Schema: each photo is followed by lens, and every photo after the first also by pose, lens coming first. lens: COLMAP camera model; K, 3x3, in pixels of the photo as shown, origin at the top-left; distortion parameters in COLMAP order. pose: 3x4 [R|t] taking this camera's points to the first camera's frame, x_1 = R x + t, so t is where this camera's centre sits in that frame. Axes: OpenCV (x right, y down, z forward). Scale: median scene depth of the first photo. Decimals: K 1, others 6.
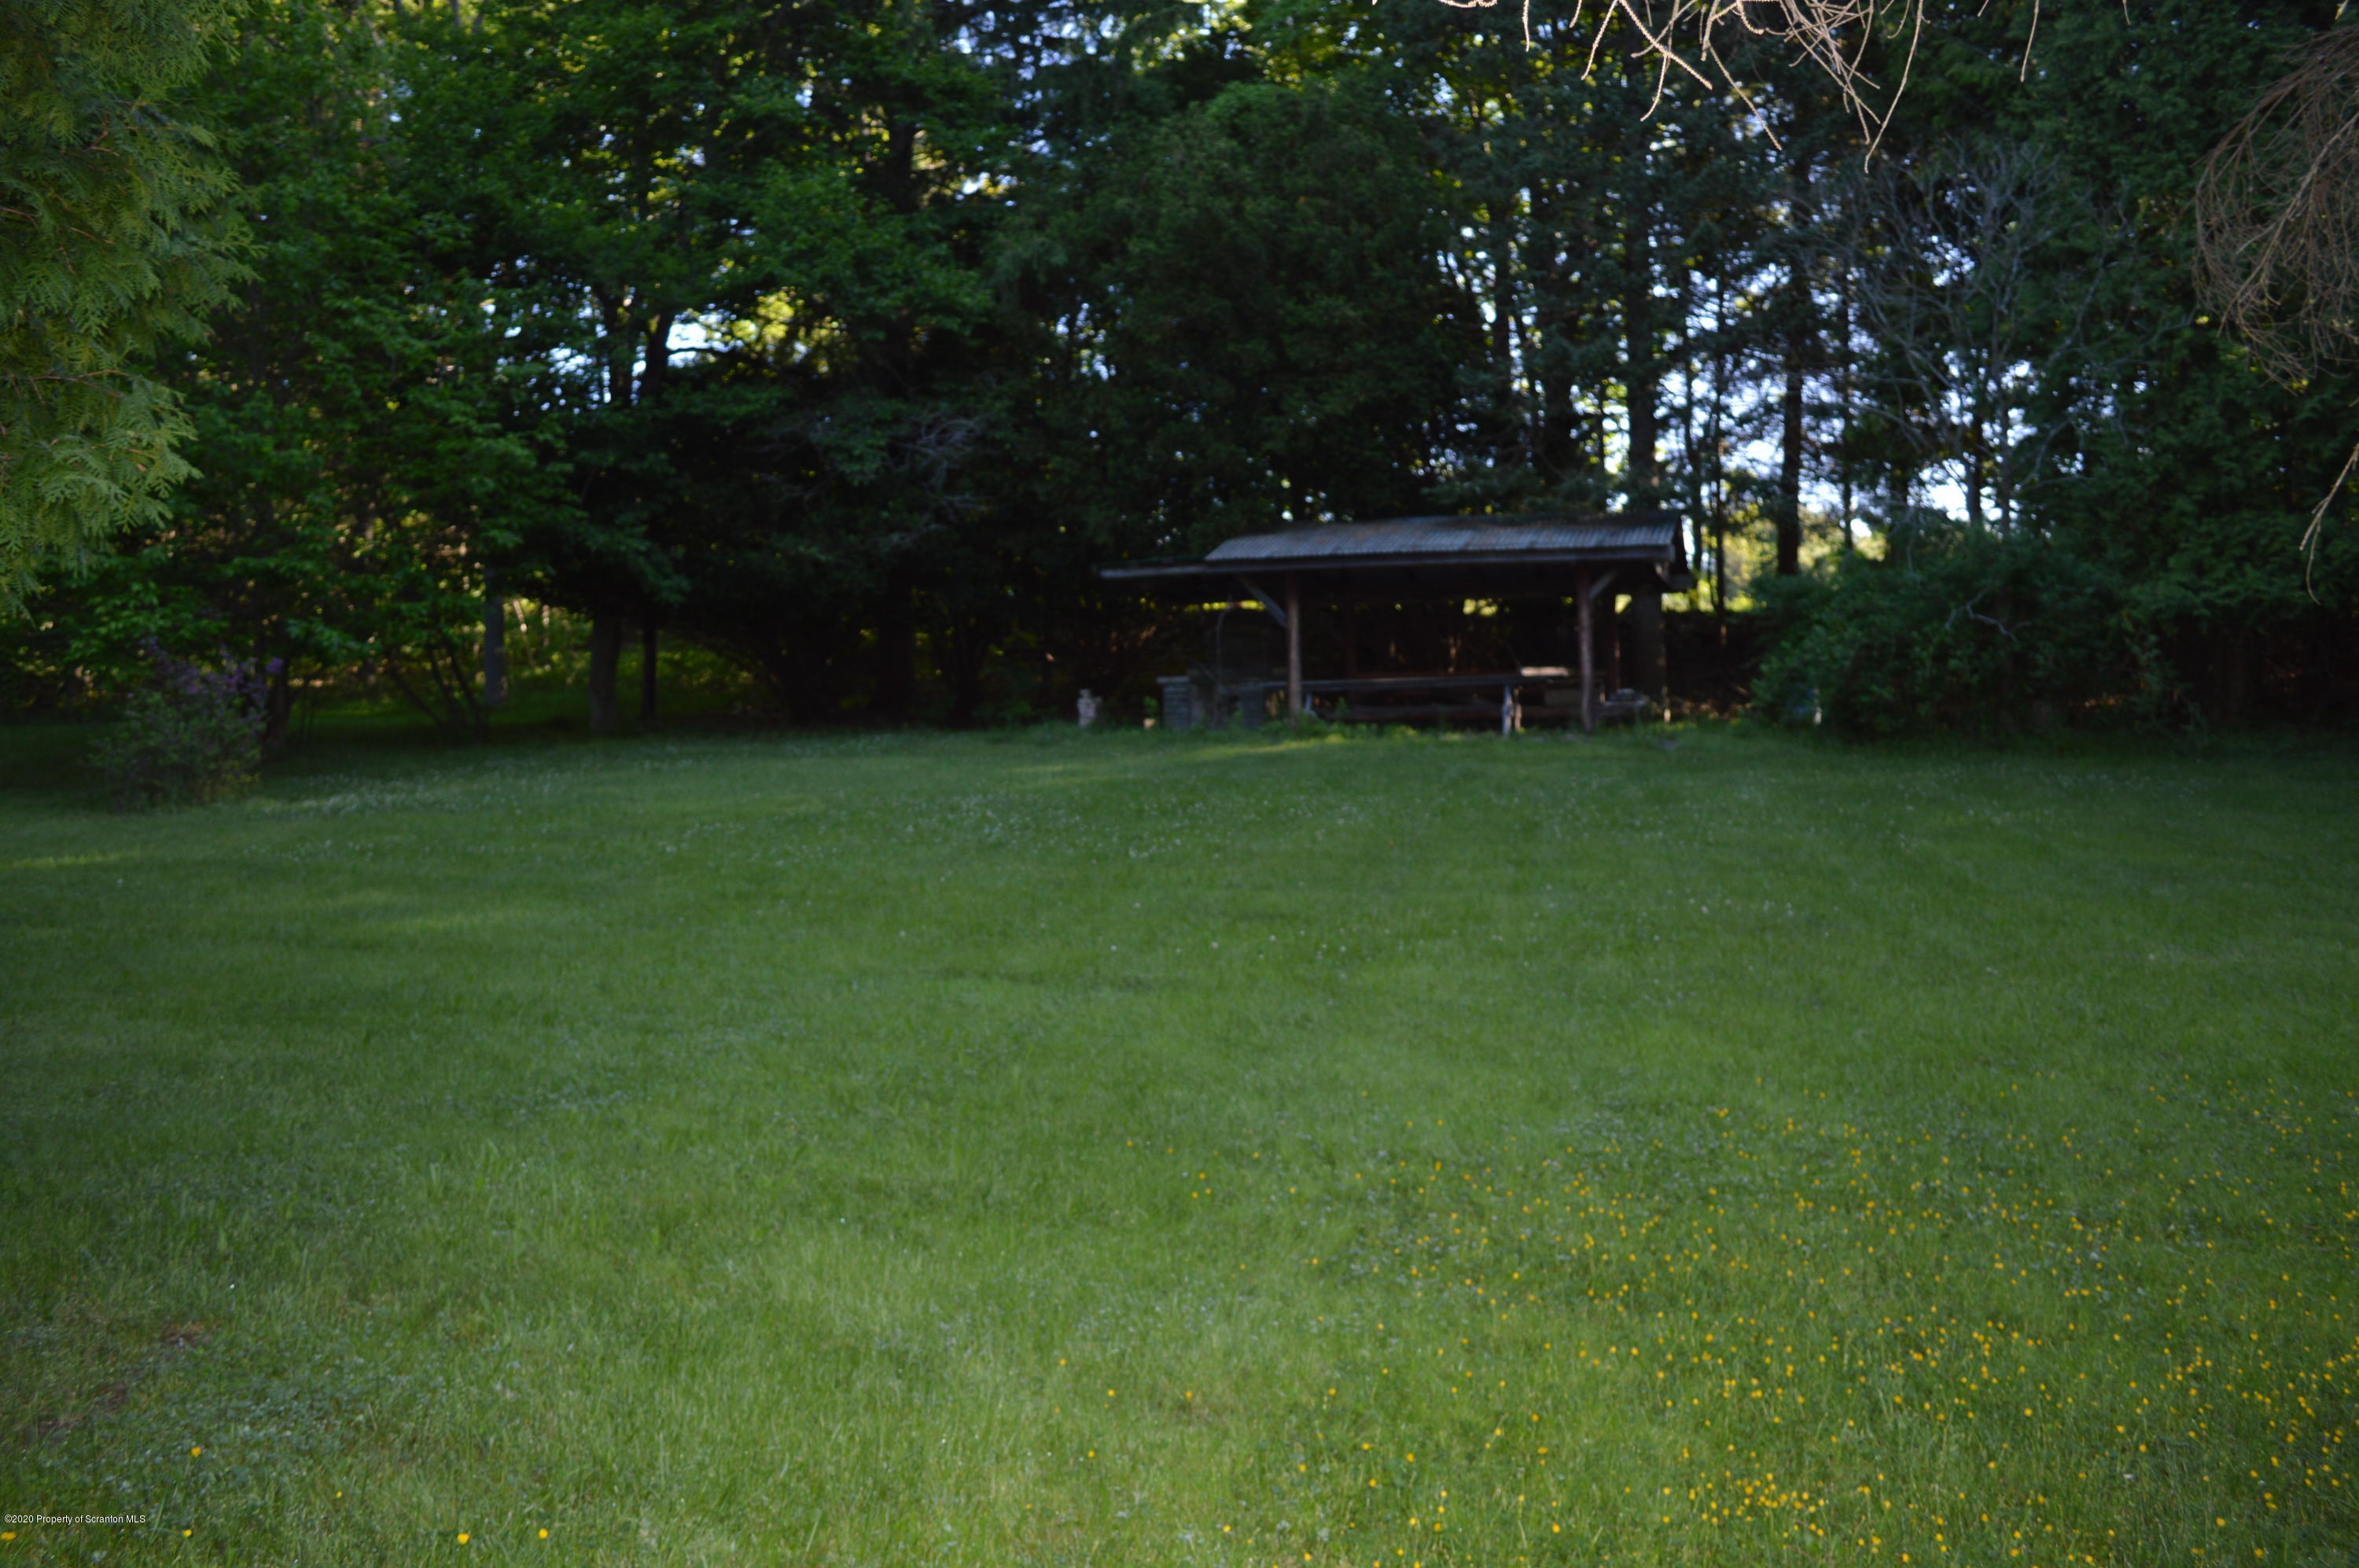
lens RADIAL K [[1879.0, 0, 1177.1], [0, 1879.0, 783.2], [0, 0, 1]] dist [-0.047916, -0.013326]
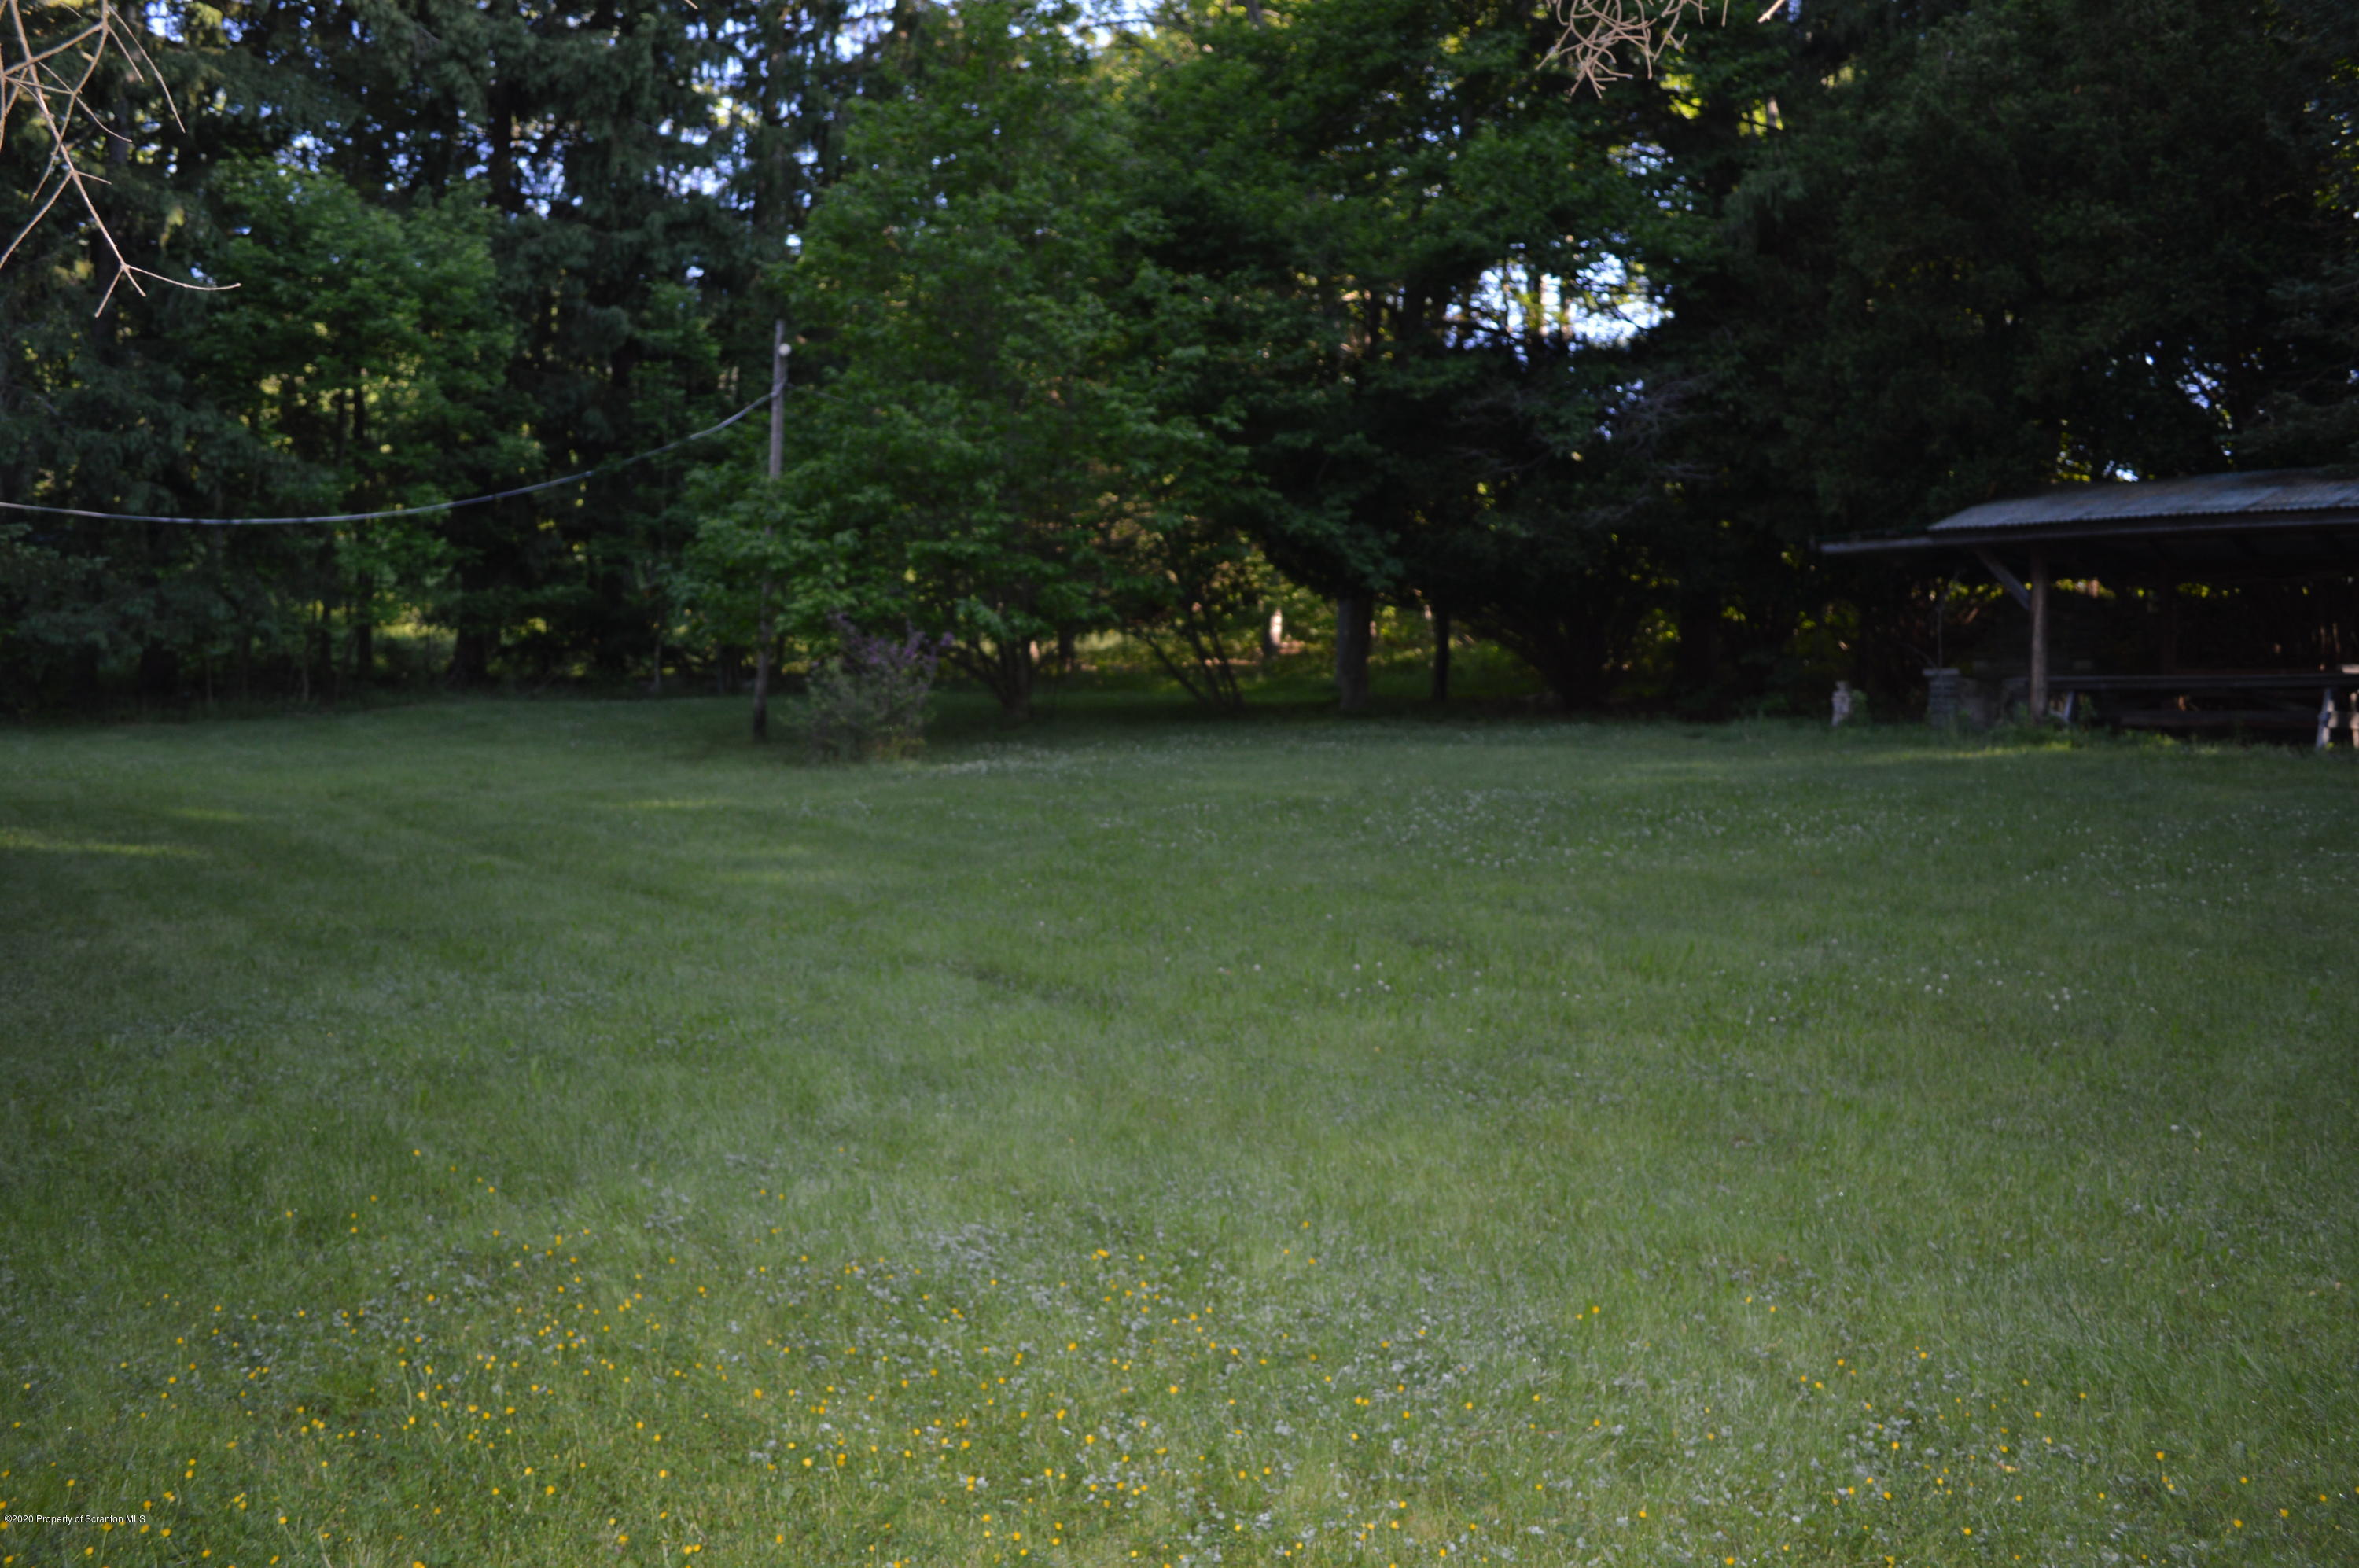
lens RADIAL K [[1879.0, 0, 1179.3], [0, 1879.0, 784.2], [0, 0, 1]] dist [-0.047916, -0.013326]
pose [[0.850914, 0.048949, -0.523020, 0.172655], [-0.045459, 0.998776, 0.019516, -0.005452], [0.523335, 0.007169, 0.852097, 0.109869]]
